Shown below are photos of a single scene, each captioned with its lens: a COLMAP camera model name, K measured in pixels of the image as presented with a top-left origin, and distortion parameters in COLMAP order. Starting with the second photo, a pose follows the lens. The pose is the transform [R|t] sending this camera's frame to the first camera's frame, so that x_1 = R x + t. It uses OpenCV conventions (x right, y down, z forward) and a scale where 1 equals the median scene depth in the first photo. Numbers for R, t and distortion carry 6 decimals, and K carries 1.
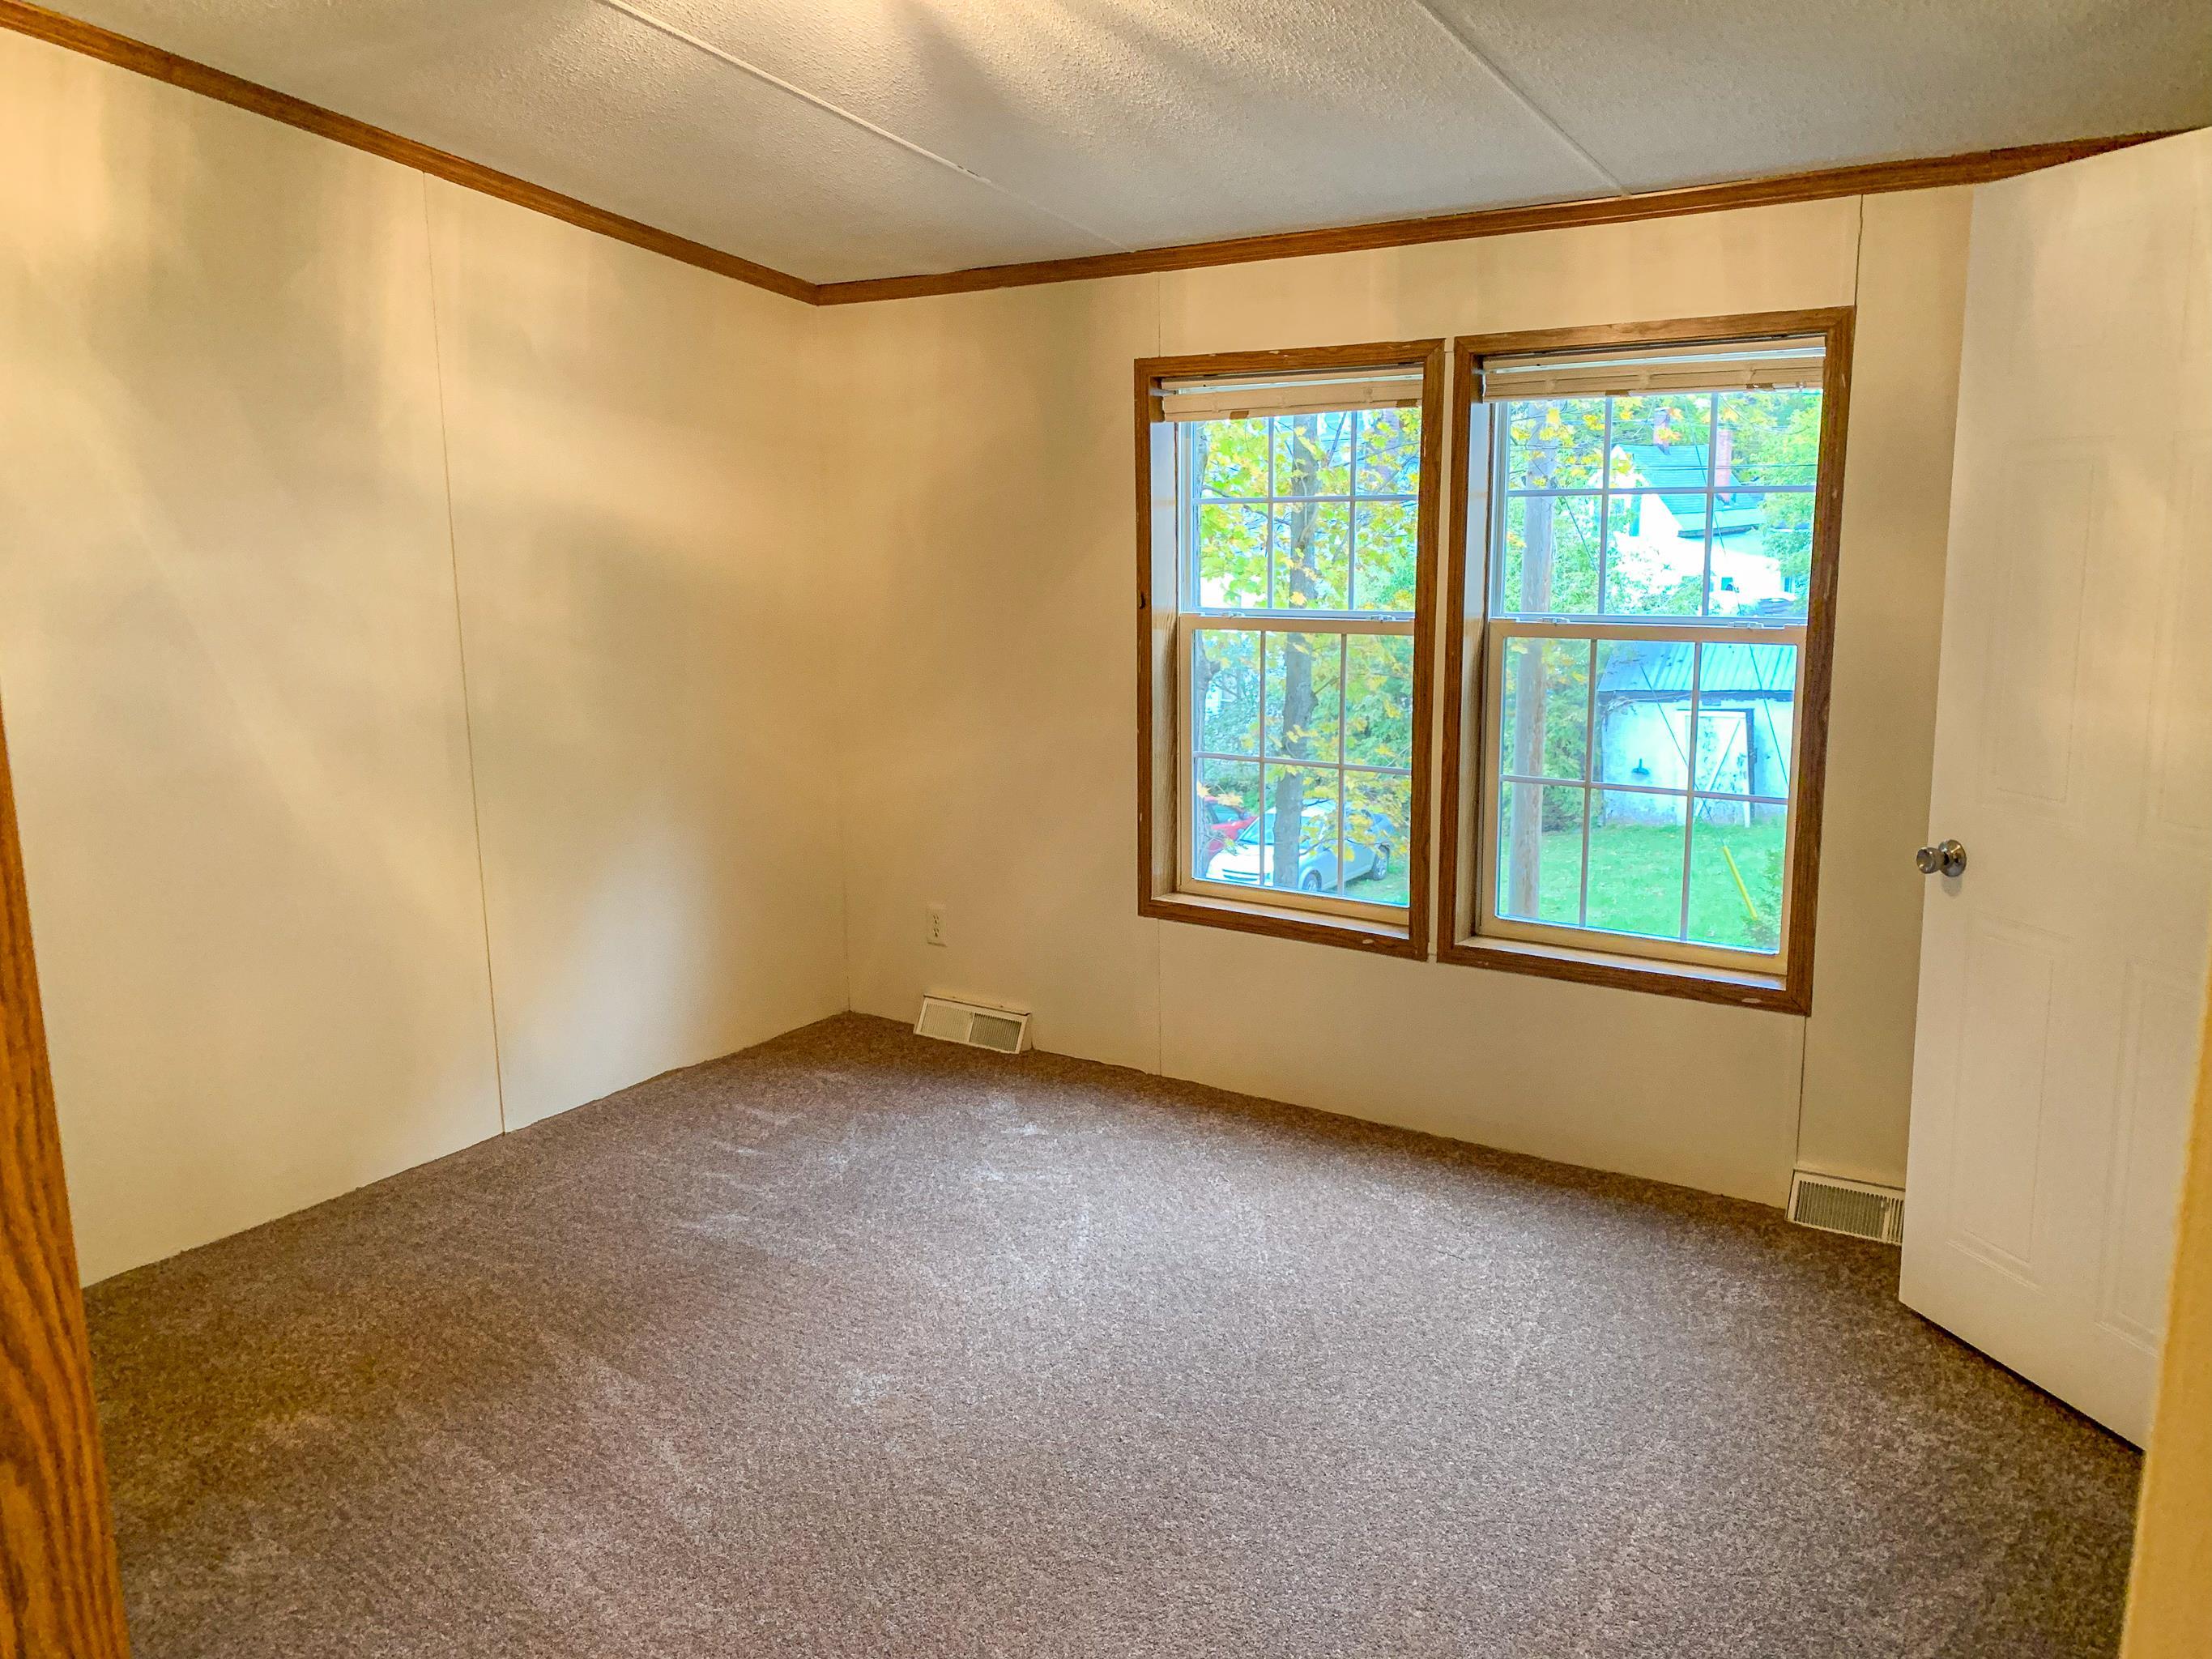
lens RADIAL K [[1691.4, 0, 1106.8], [0, 1691.4, 827.8], [0, 0, 1]] dist [0.016484, -0.012488]
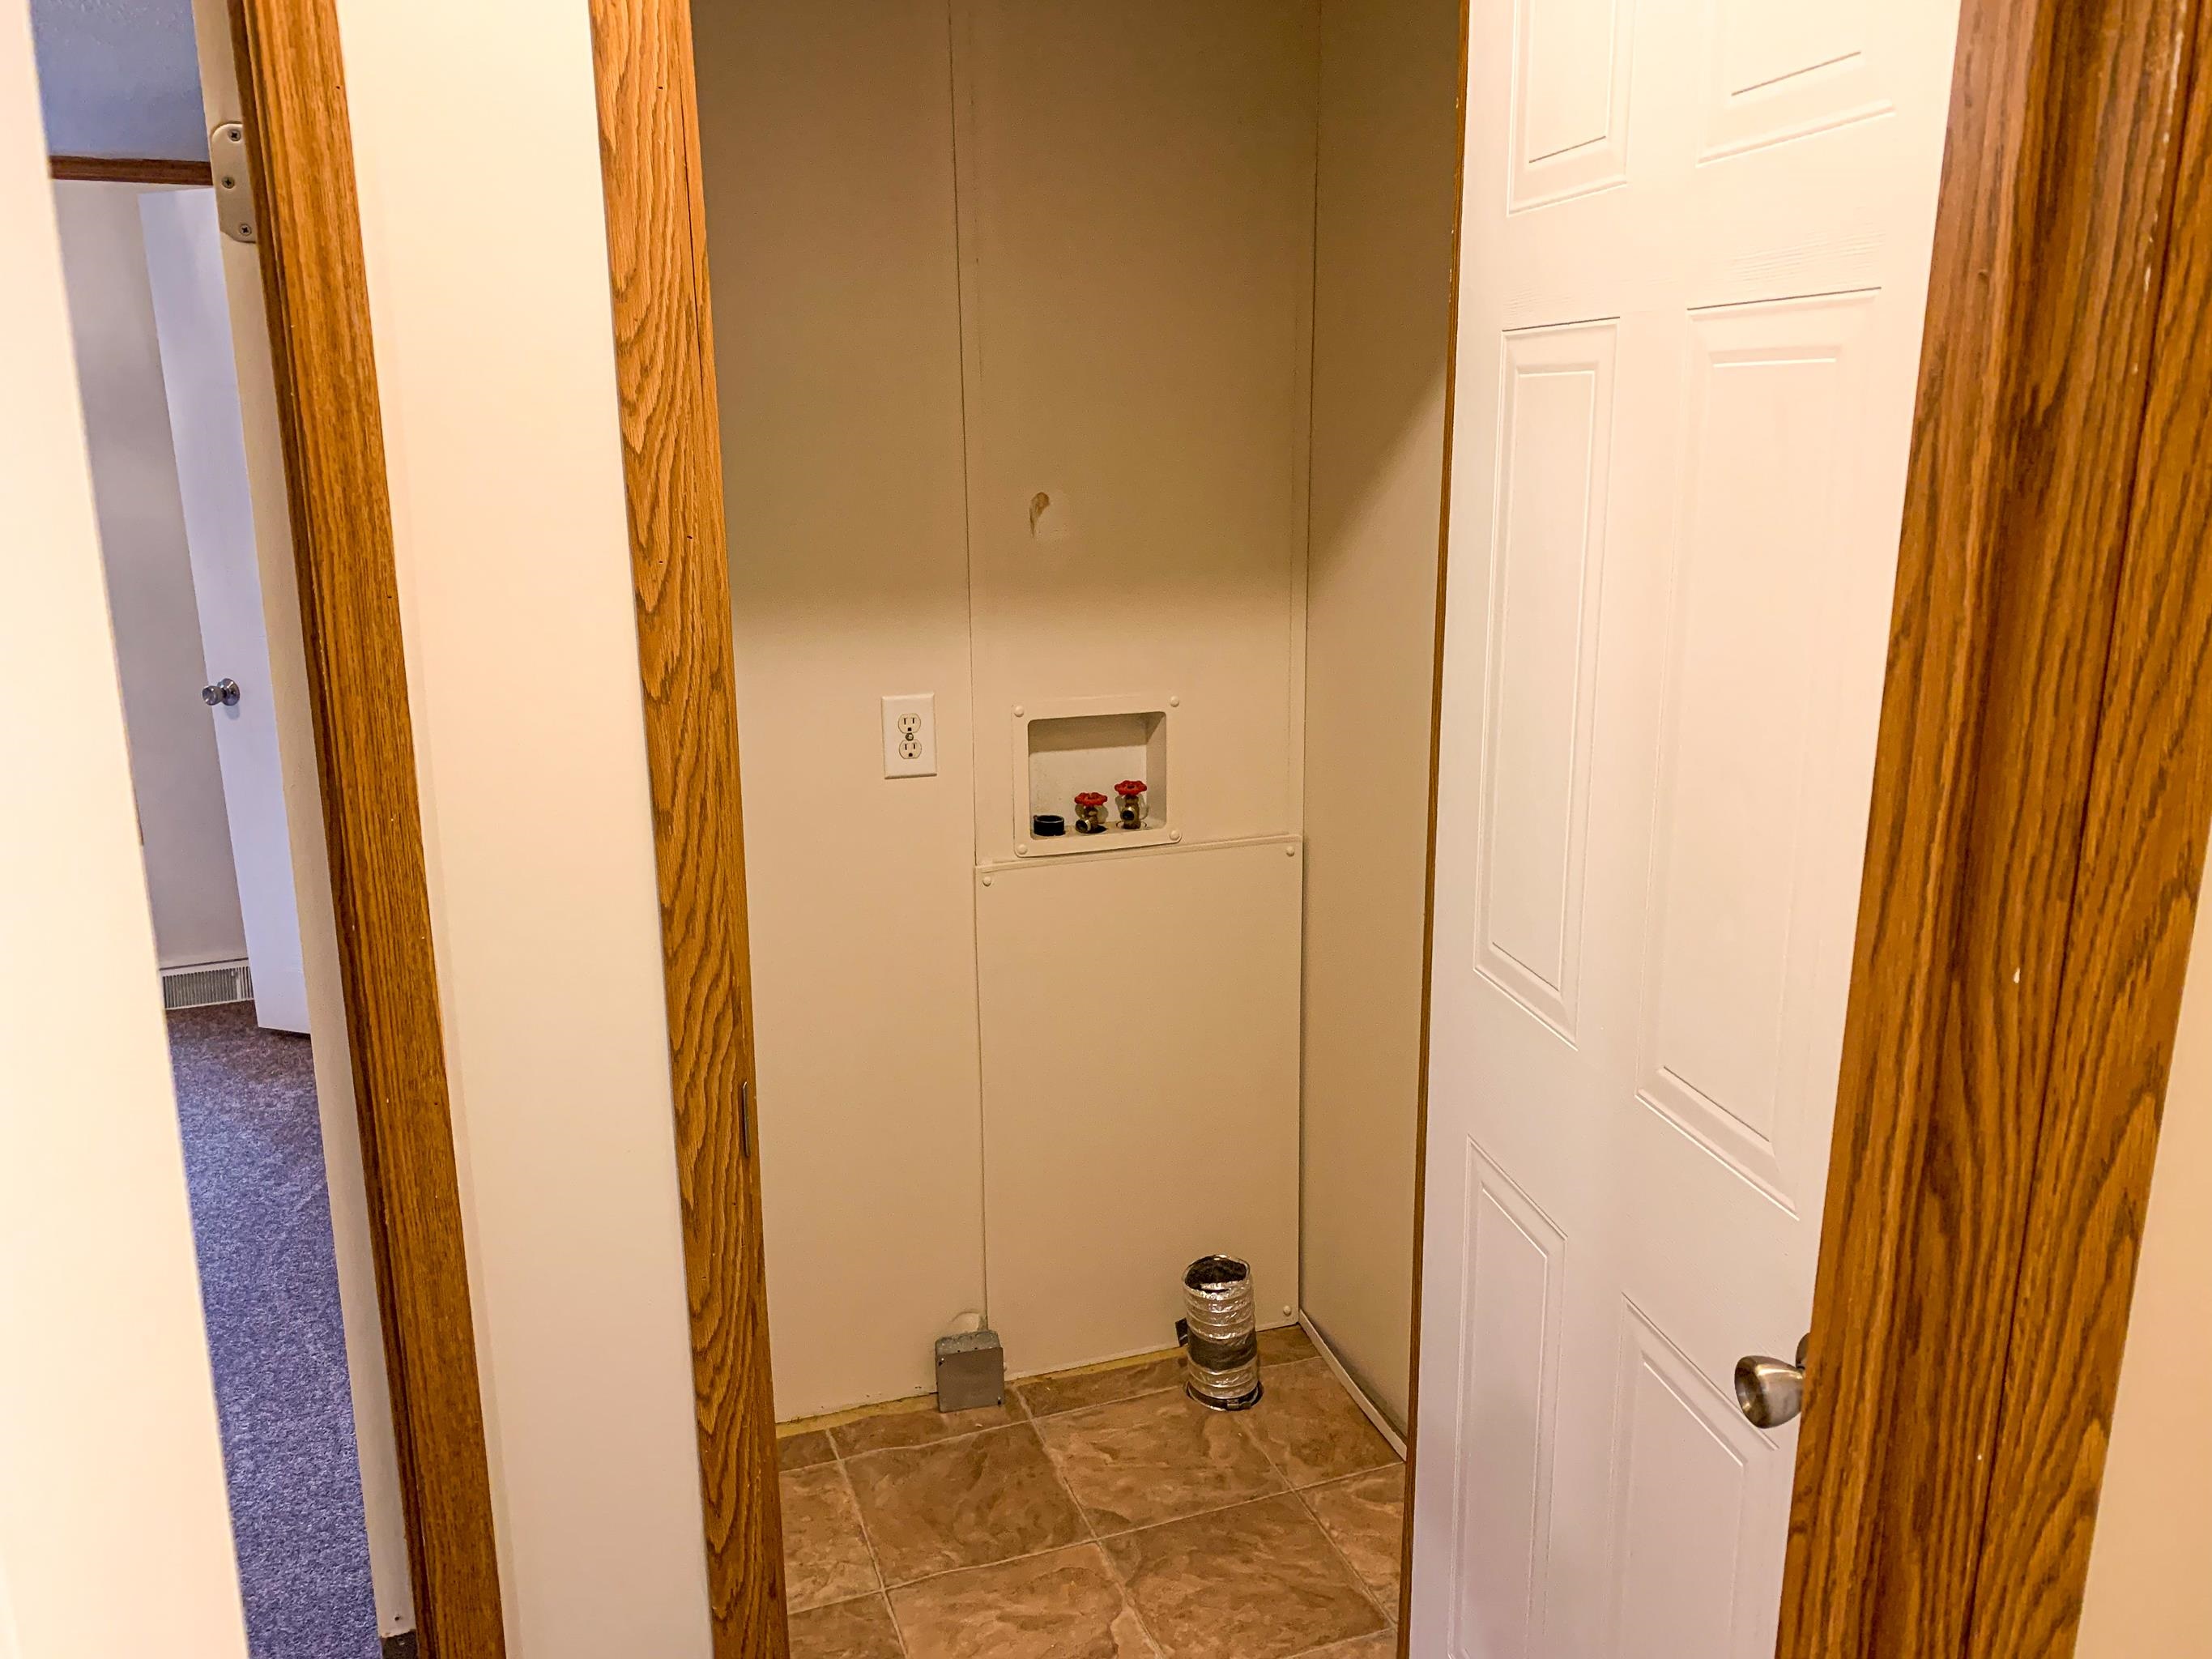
lens RADIAL K [[1691.4, 0, 1105.0], [0, 1691.4, 832.9], [0, 0, 1]] dist [0.016484, -0.012488]
pose [[0.583331, -0.185490, 0.790771, -0.180786], [0.146586, 0.981630, 0.122127, 0.065197], [-0.798897, 0.044676, 0.599806, -0.355857]]
